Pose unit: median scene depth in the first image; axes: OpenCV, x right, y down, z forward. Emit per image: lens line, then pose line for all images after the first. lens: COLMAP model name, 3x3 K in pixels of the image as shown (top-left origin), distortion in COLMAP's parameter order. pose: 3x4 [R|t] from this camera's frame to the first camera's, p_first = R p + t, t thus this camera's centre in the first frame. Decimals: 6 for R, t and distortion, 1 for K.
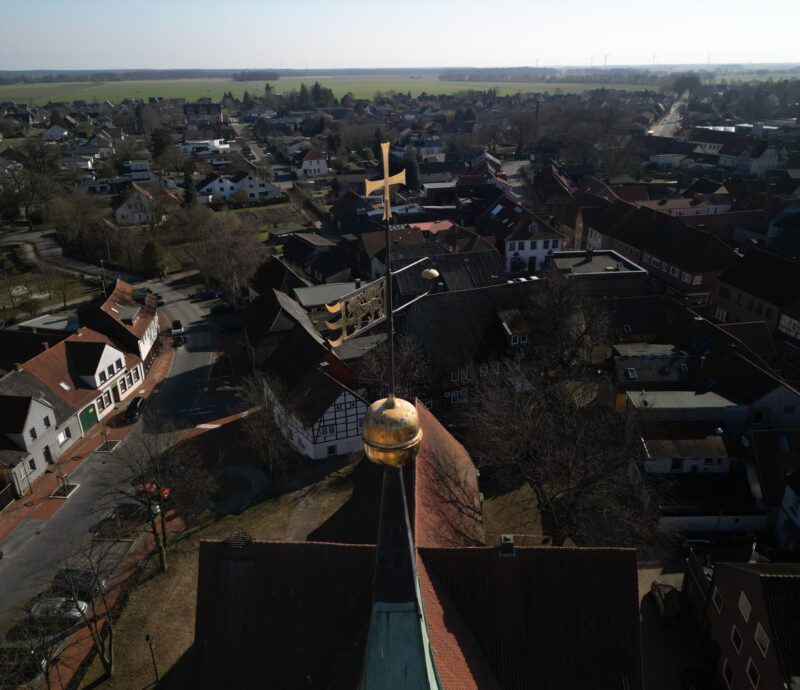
lens RADIAL K [[636.4, 0, 401.5], [0, 636.4, 349.3], [0, 0, 1]] dist [0.084885, -0.091738]
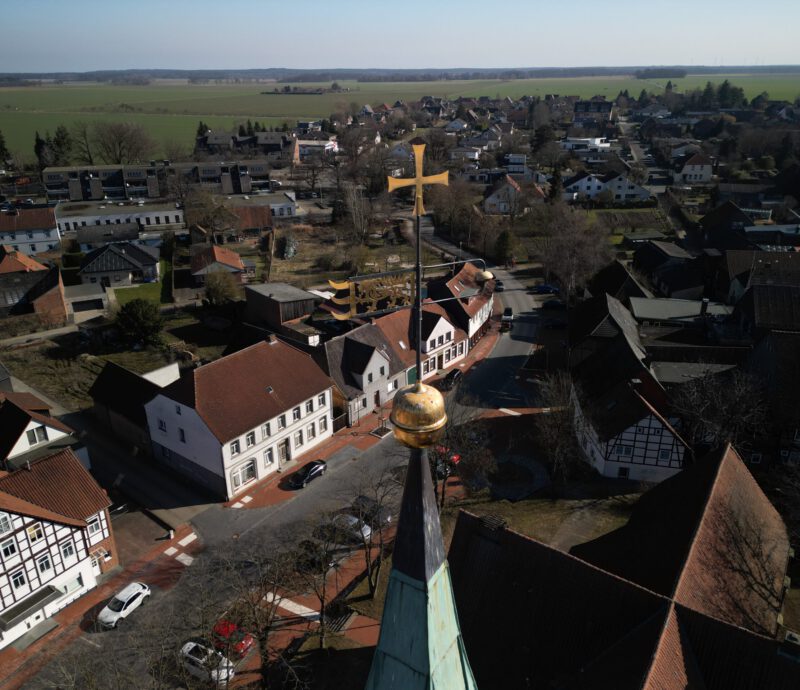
lens RADIAL K [[636.4, 0, 399.3], [0, 636.4, 352.7], [0, 0, 1]] dist [0.084885, -0.091738]
pose [[0.846541, 0.222365, -0.483654, 0.018769], [-0.218811, 0.973623, 0.064648, -0.001144], [0.485272, 0.051102, 0.872868, 0.002818]]
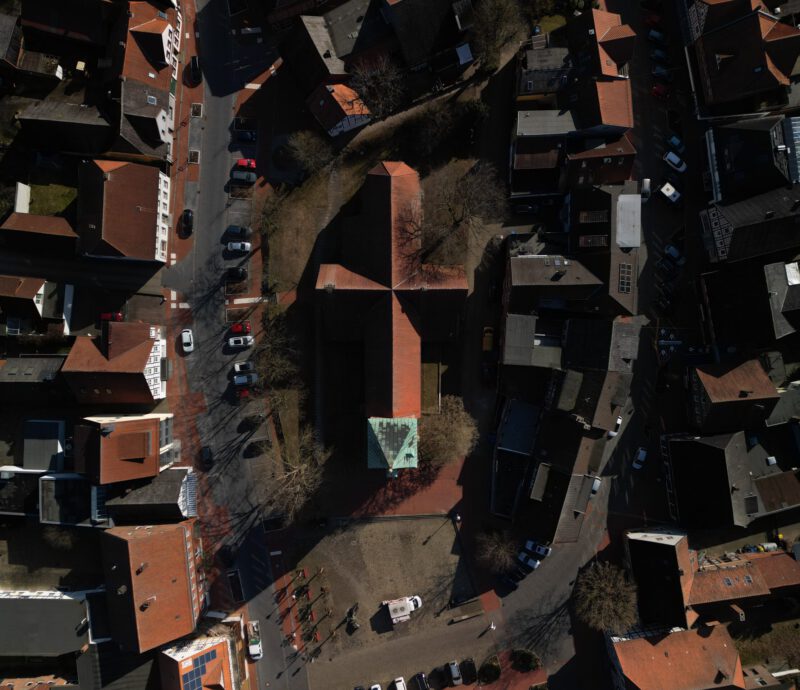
lens RADIAL K [[636.4, 0, 400.0], [0, 636.4, 346.1], [0, 0, 1]] dist [0.084885, -0.091738]
pose [[0.999481, -0.032124, 0.002200, 0.013010], [0.010431, 0.387652, 0.921747, -0.703557], [-0.030463, -0.921246, 0.387786, -0.102887]]
